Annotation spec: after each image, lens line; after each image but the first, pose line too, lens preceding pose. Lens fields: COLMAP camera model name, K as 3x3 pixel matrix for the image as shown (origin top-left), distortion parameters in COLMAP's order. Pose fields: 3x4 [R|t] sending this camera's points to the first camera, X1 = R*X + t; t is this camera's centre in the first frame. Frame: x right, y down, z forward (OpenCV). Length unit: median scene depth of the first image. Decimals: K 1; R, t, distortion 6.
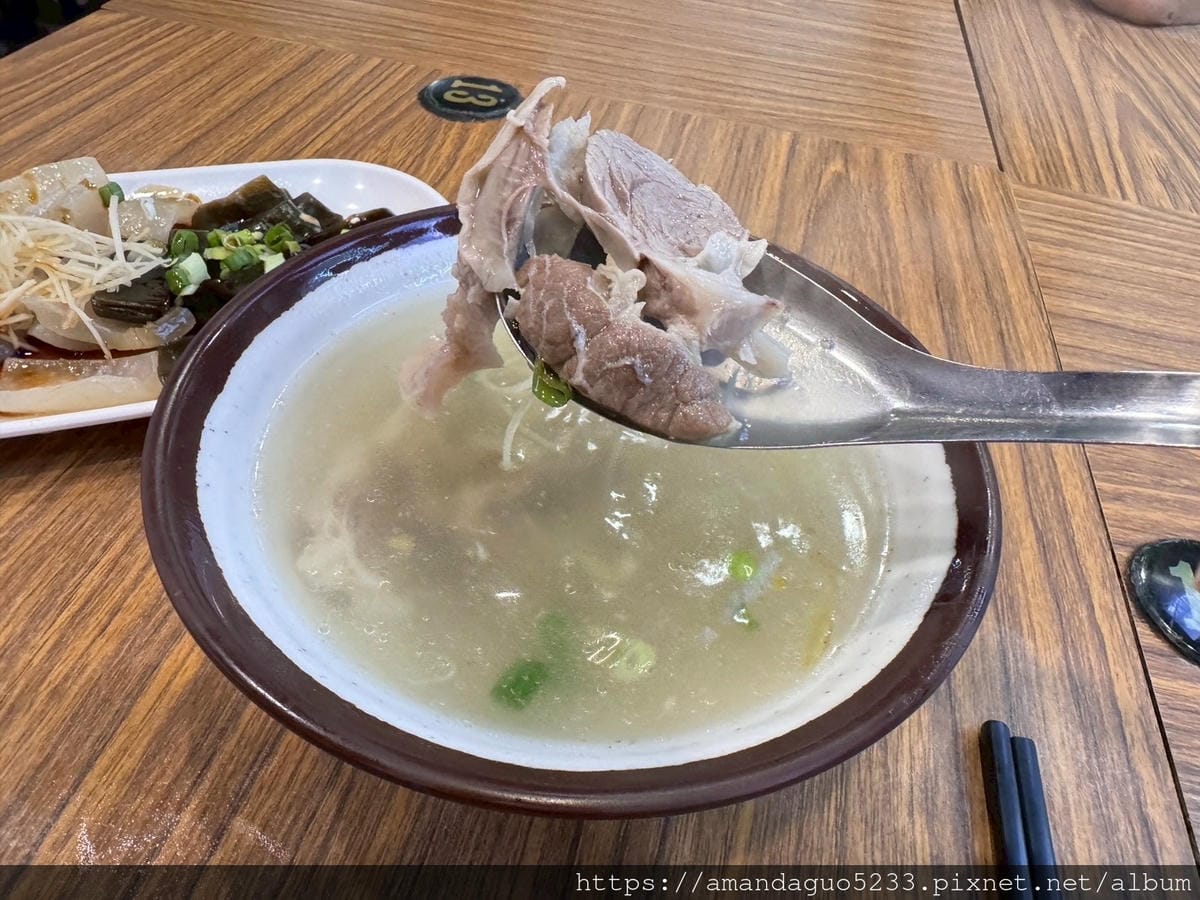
lens RADIAL K [[855.8, 0, 606.1], [0, 855.8, 445.4], [0, 0, 1]] dist [-0.003884, 0.005108]
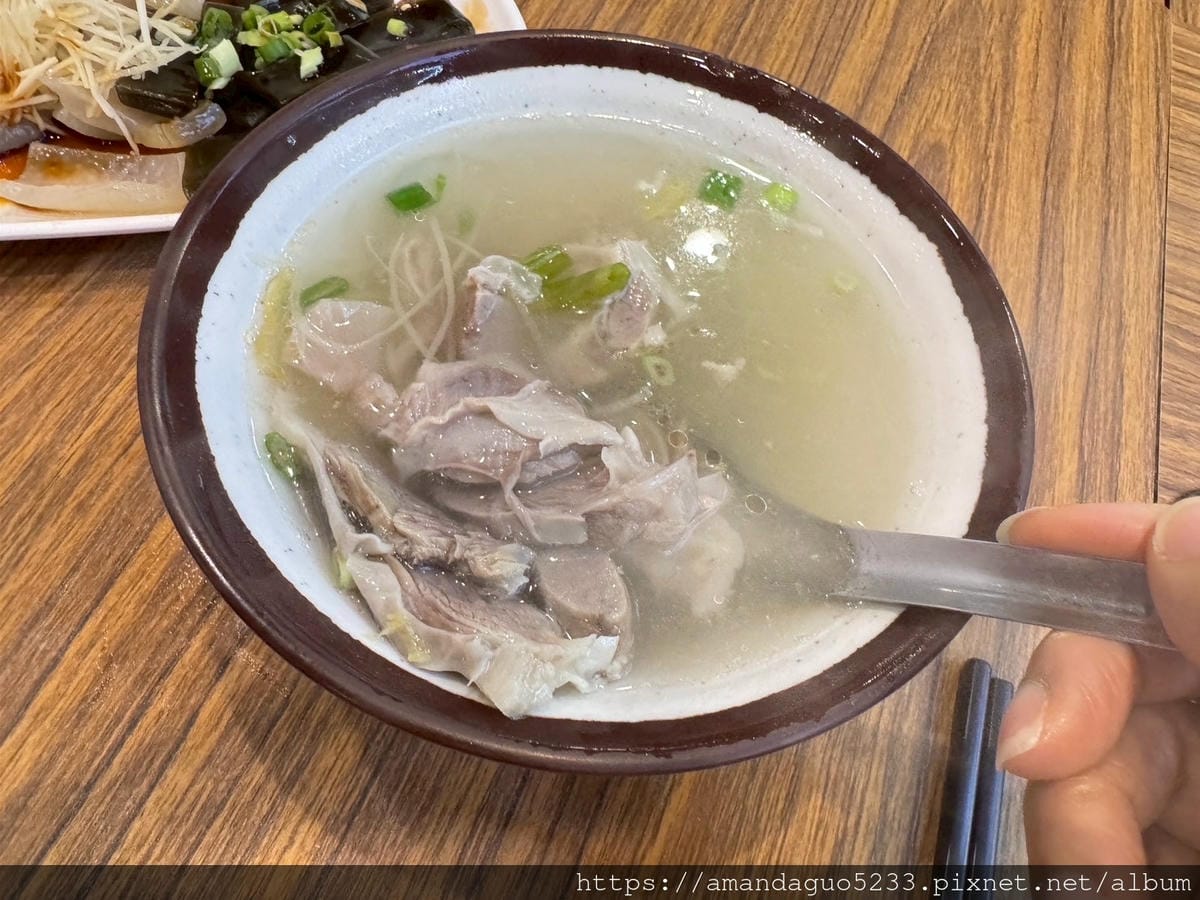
lens RADIAL K [[855.8, 0, 606.1], [0, 855.8, 445.4], [0, 0, 1]] dist [-0.003884, 0.005108]
pose [[0.989131, 0.138232, -0.050123, 0.028696], [-0.120430, 0.957189, 0.263223, -0.107386], [0.084363, -0.254326, 0.963432, 0.047480]]
